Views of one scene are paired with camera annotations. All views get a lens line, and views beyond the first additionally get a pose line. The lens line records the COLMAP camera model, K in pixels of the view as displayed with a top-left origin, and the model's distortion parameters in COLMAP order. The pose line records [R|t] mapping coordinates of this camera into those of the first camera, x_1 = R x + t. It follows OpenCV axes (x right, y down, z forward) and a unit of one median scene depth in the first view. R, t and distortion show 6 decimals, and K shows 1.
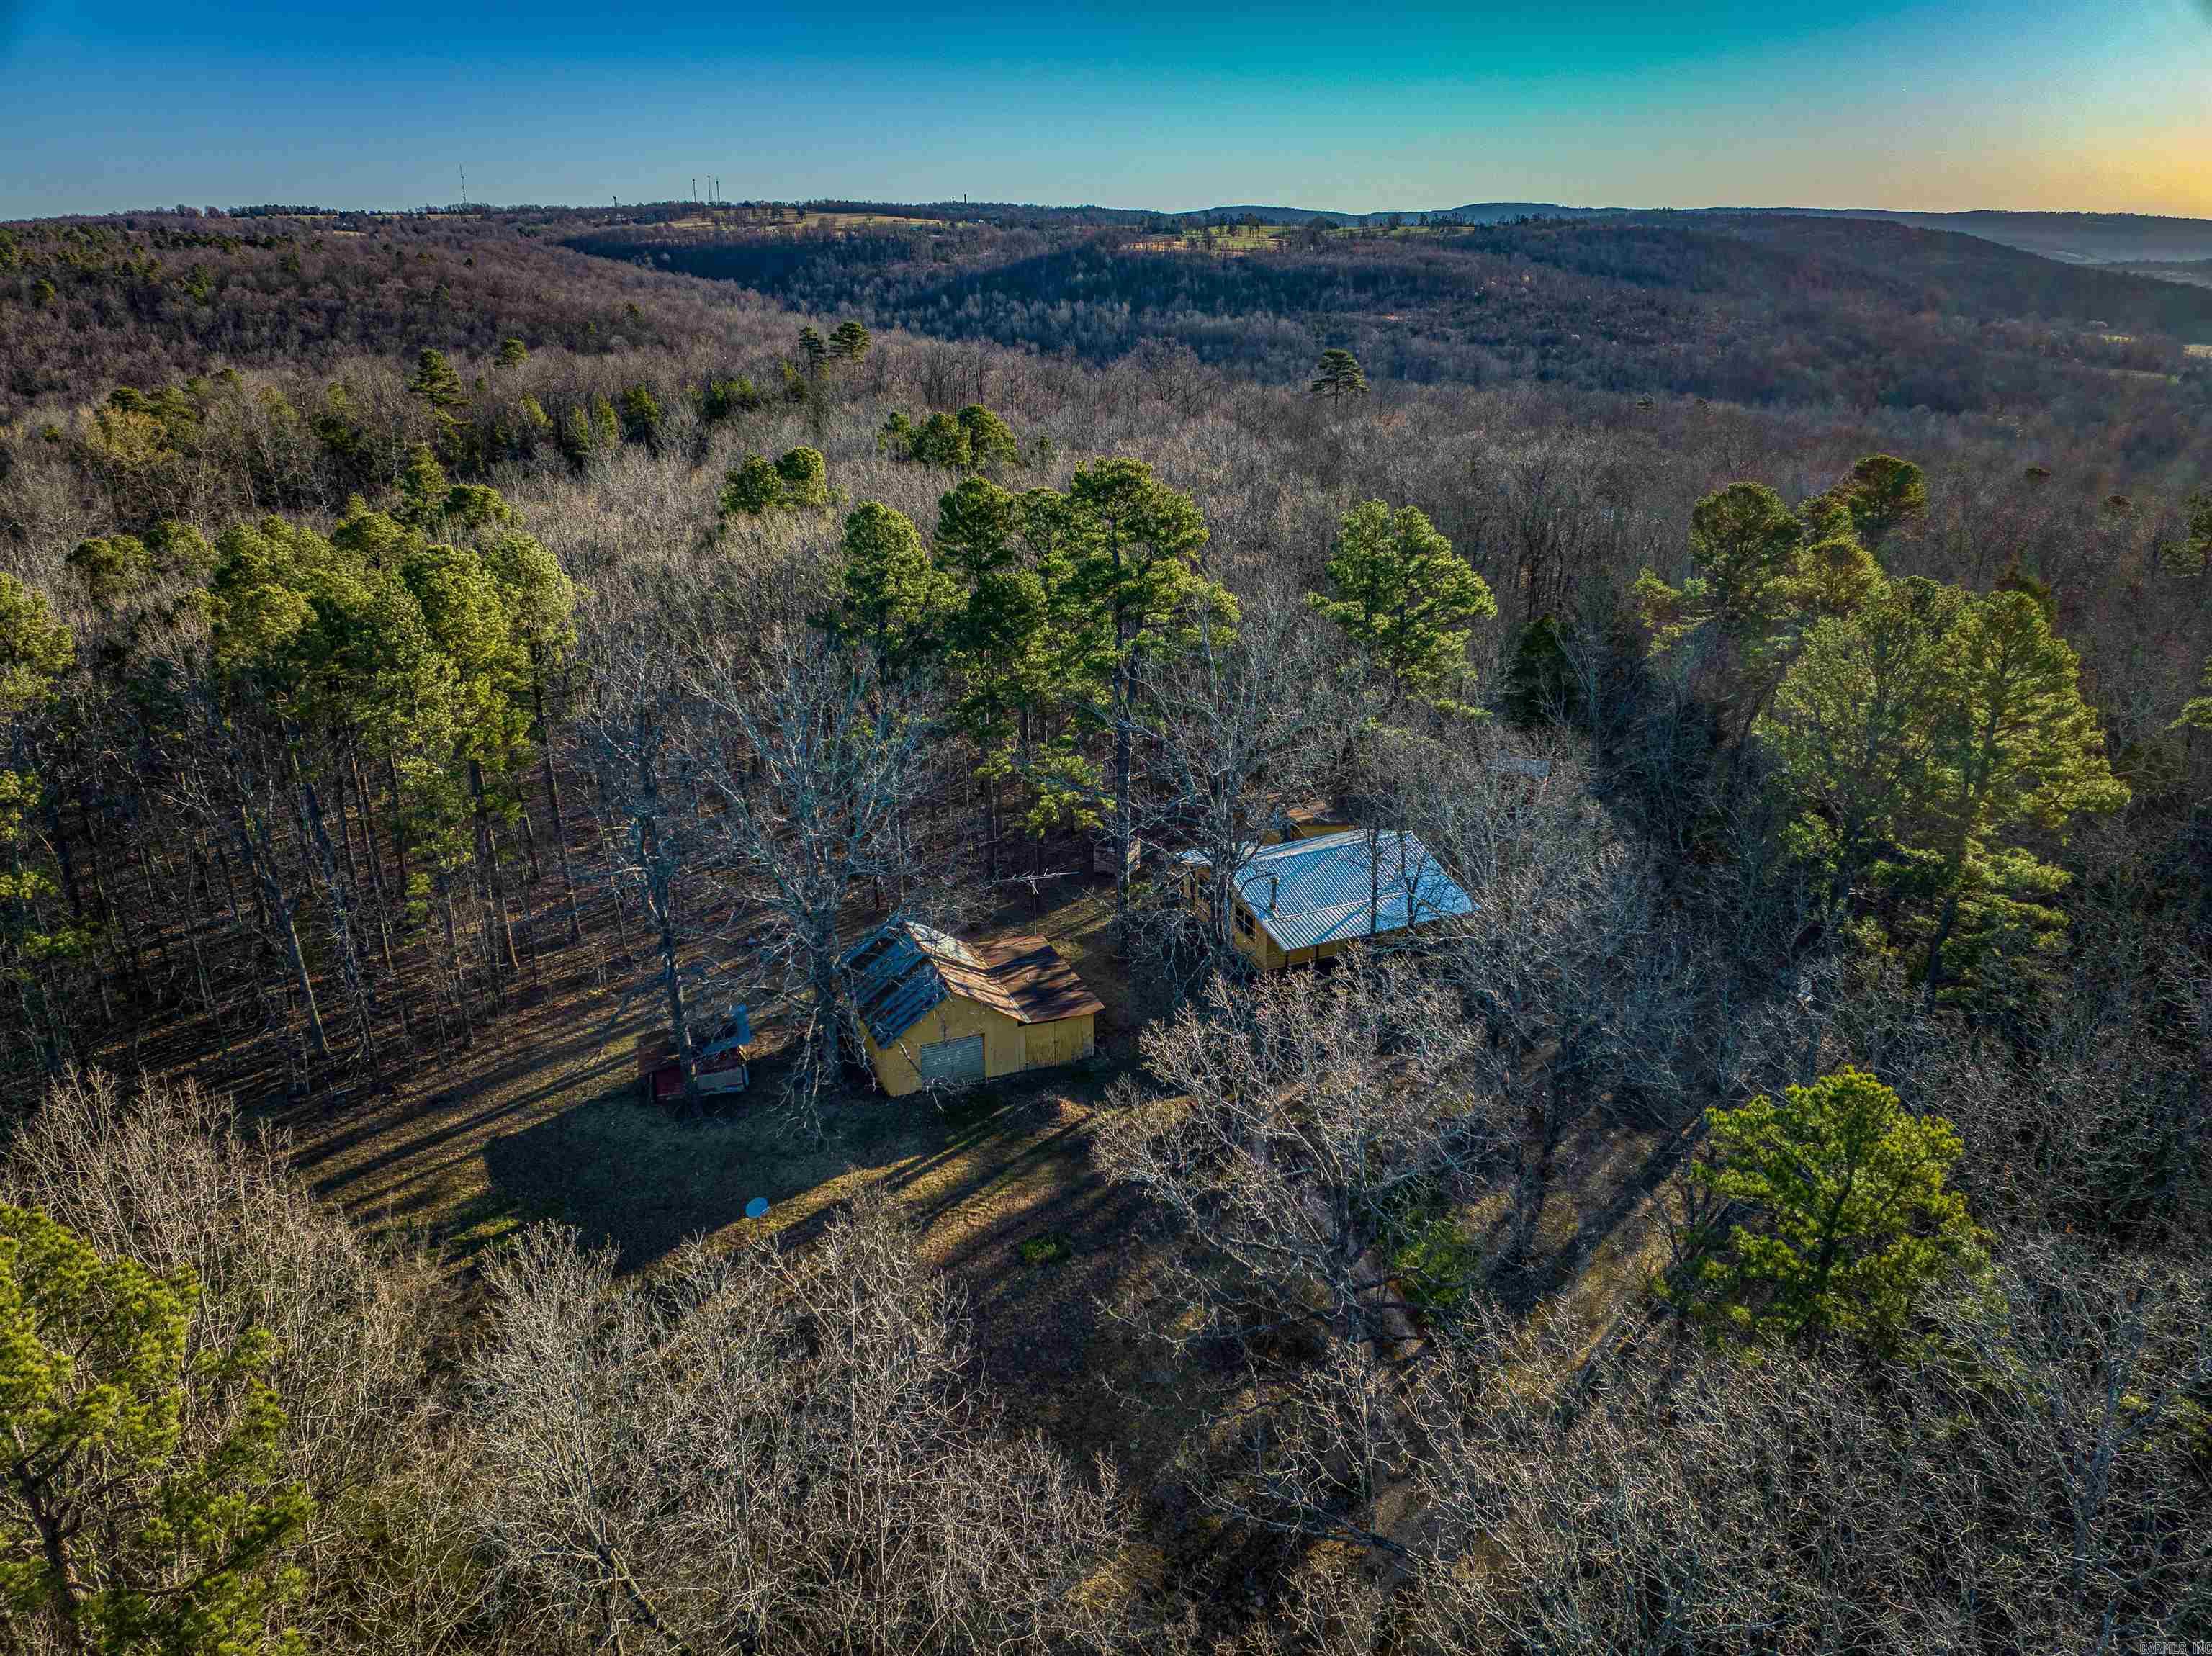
lens RADIAL K [[1516.5, 0, 1106.0], [0, 1516.5, 828.0], [0, 0, 1]] dist [-0.027418, -0.025443]
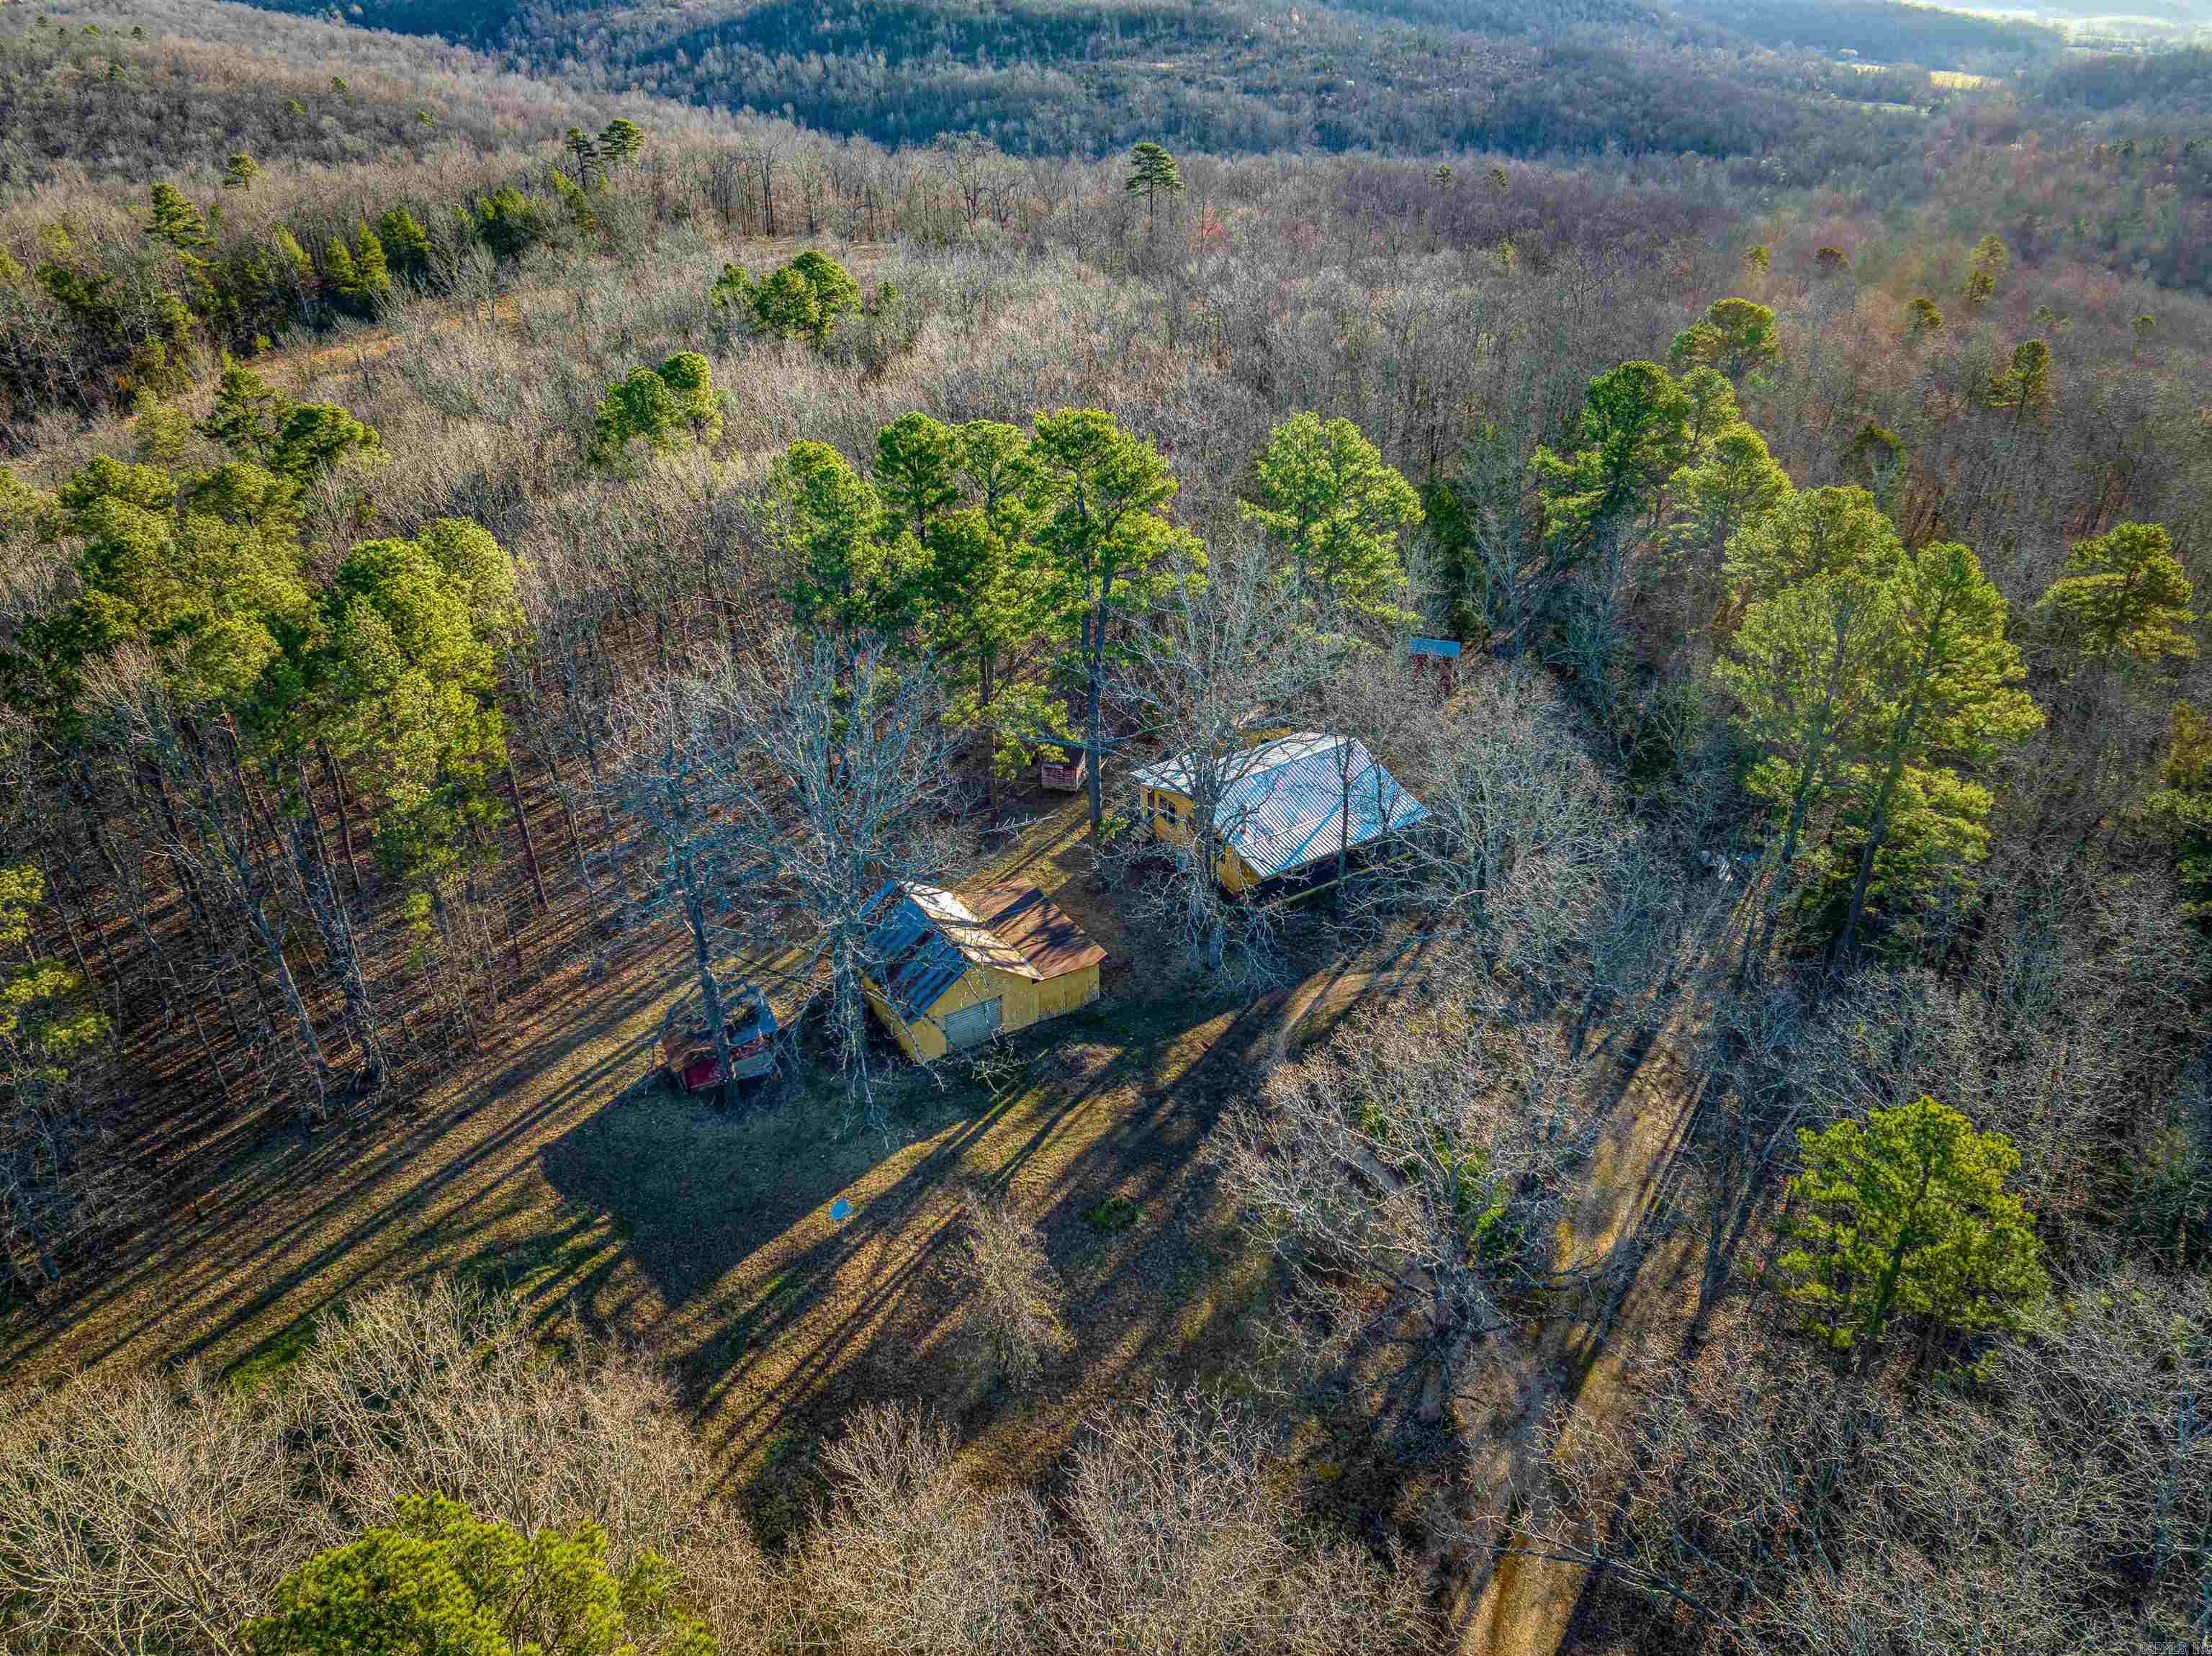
lens RADIAL K [[1527.1, 0, 1104.1], [0, 1527.1, 820.6], [0, 0, 1]] dist [-0.026596, -0.024603]
pose [[0.988362, -0.080885, 0.128831, -0.110832], [0.061665, 0.987249, 0.146754, -0.107476], [-0.139058, -0.137102, 0.980748, -0.015311]]
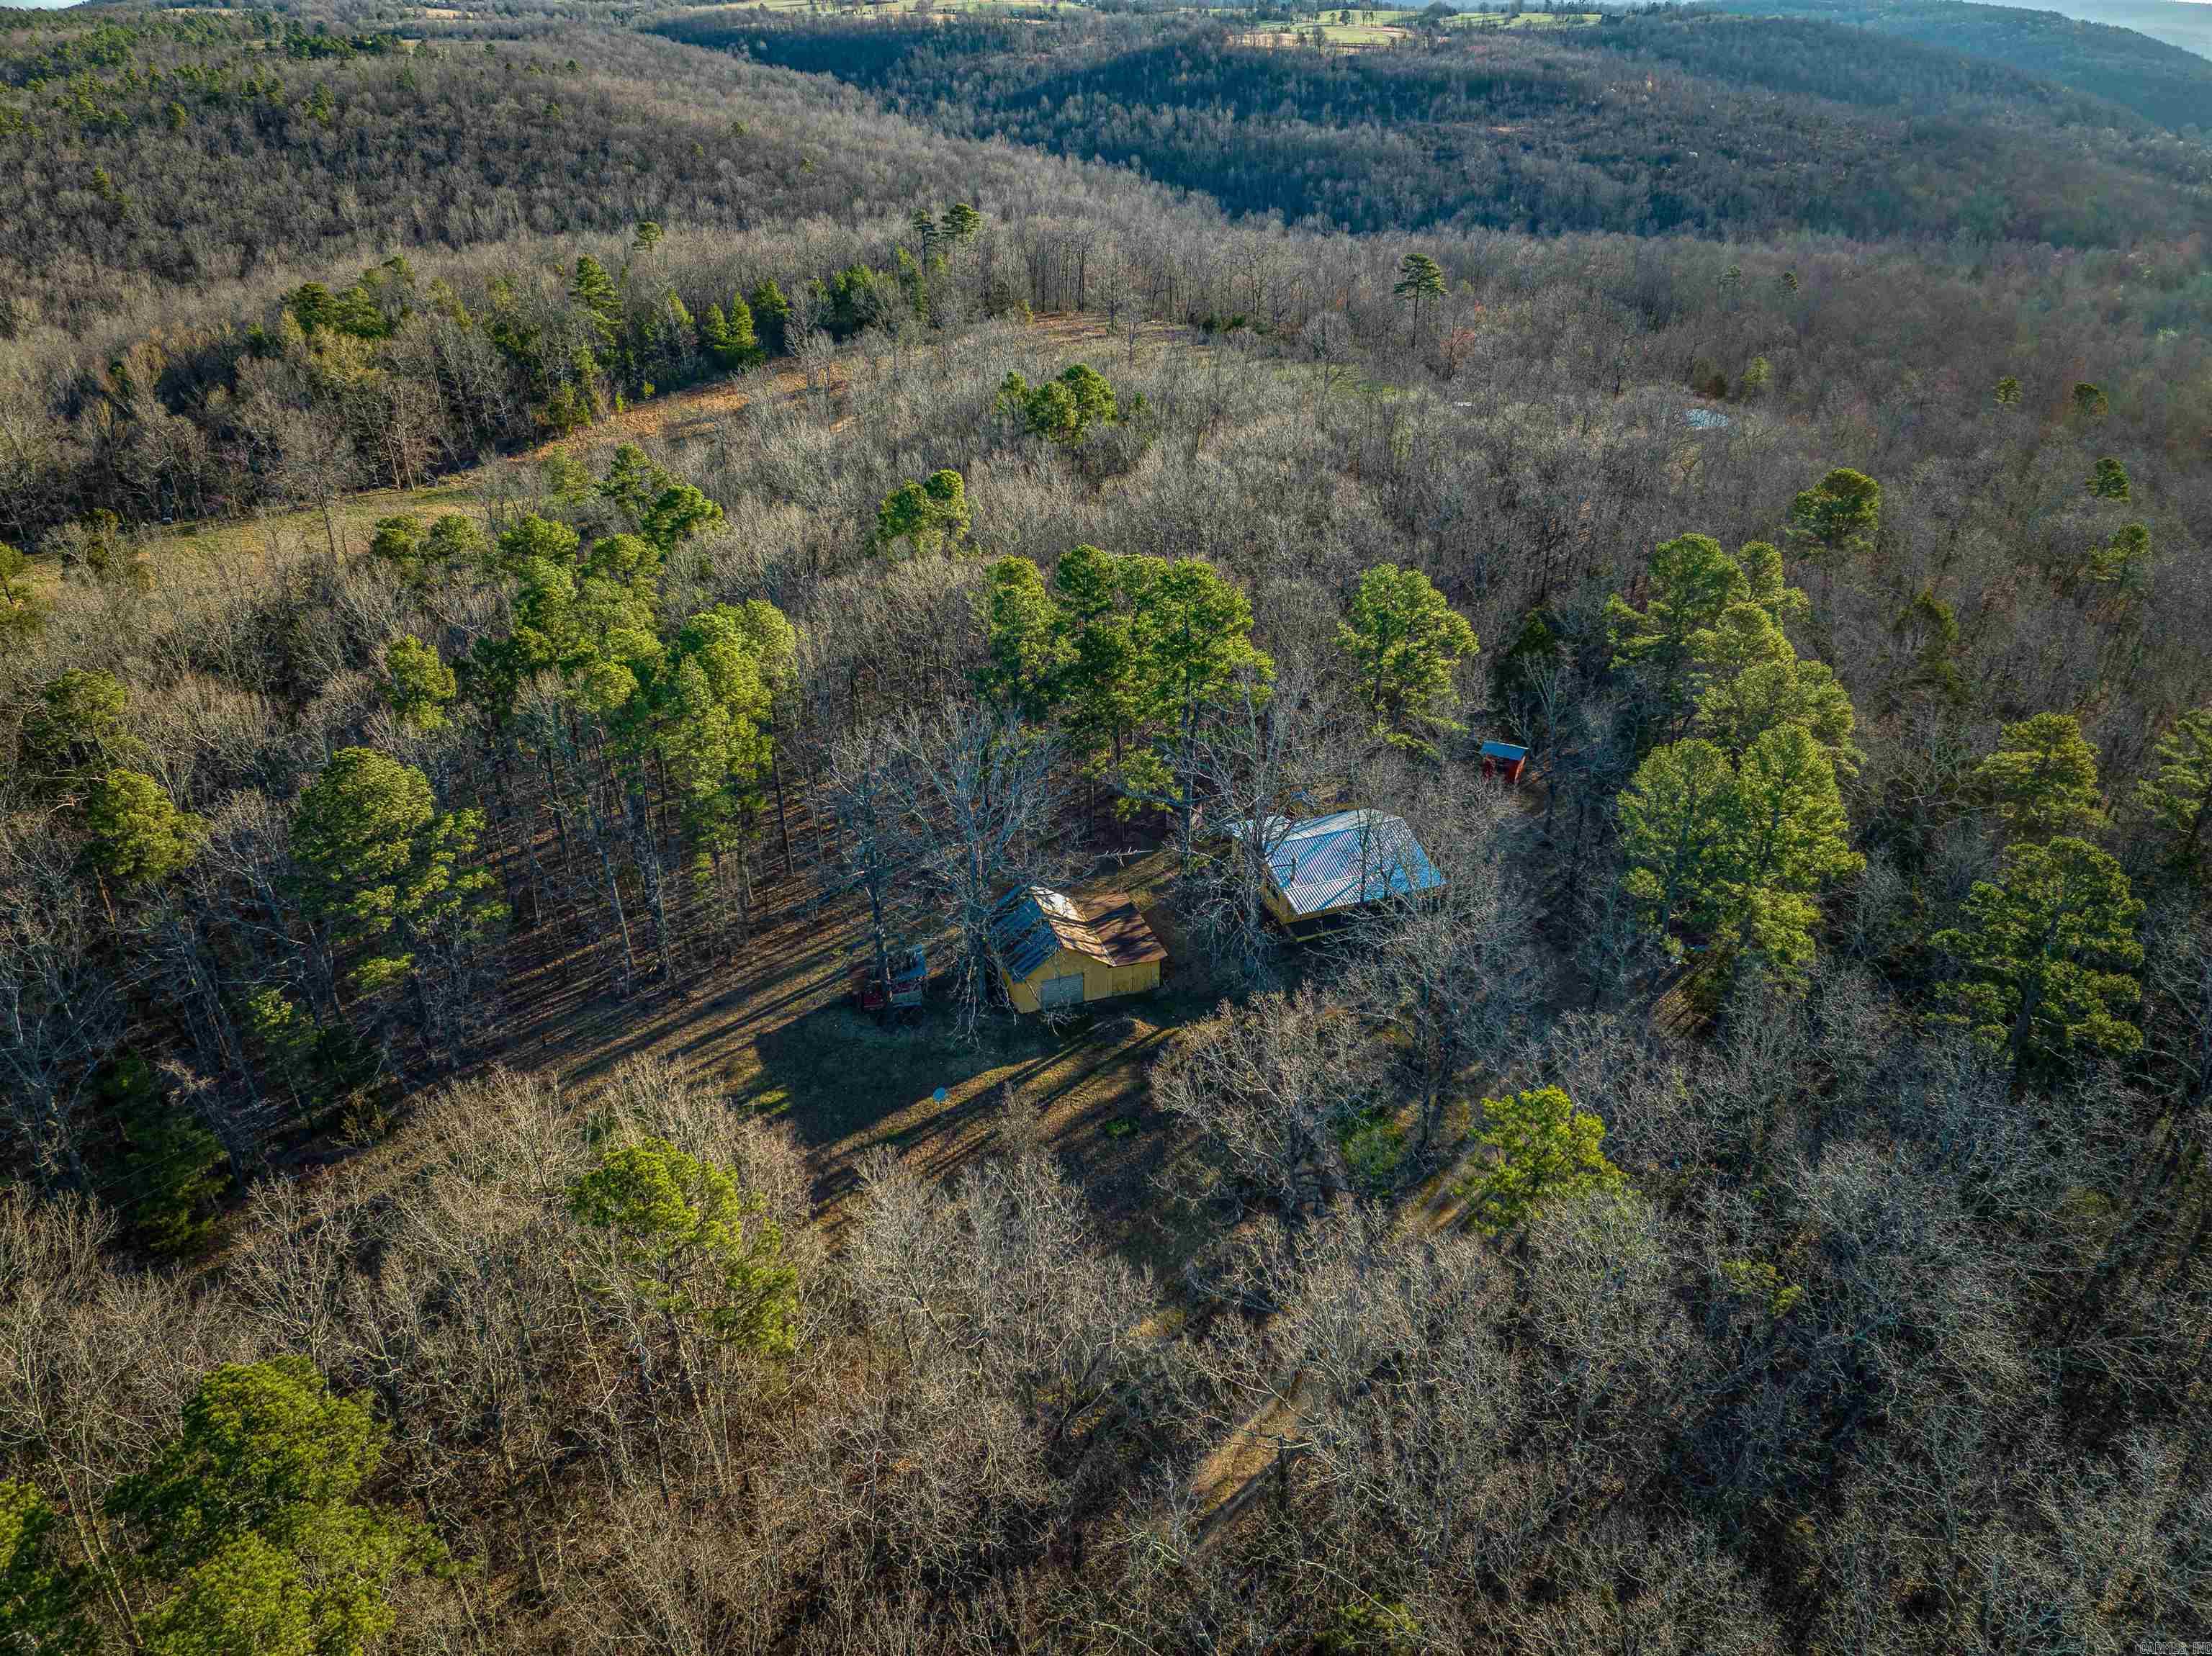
lens RADIAL K [[1516.5, 0, 1106.0], [0, 1516.5, 828.0], [0, 0, 1]] dist [-0.027418, -0.025443]
pose [[0.997991, 0.034386, -0.053204, 0.011110], [-0.027103, 0.990876, 0.132026, -0.160021], [0.057258, -0.130319, 0.989817, -0.349497]]
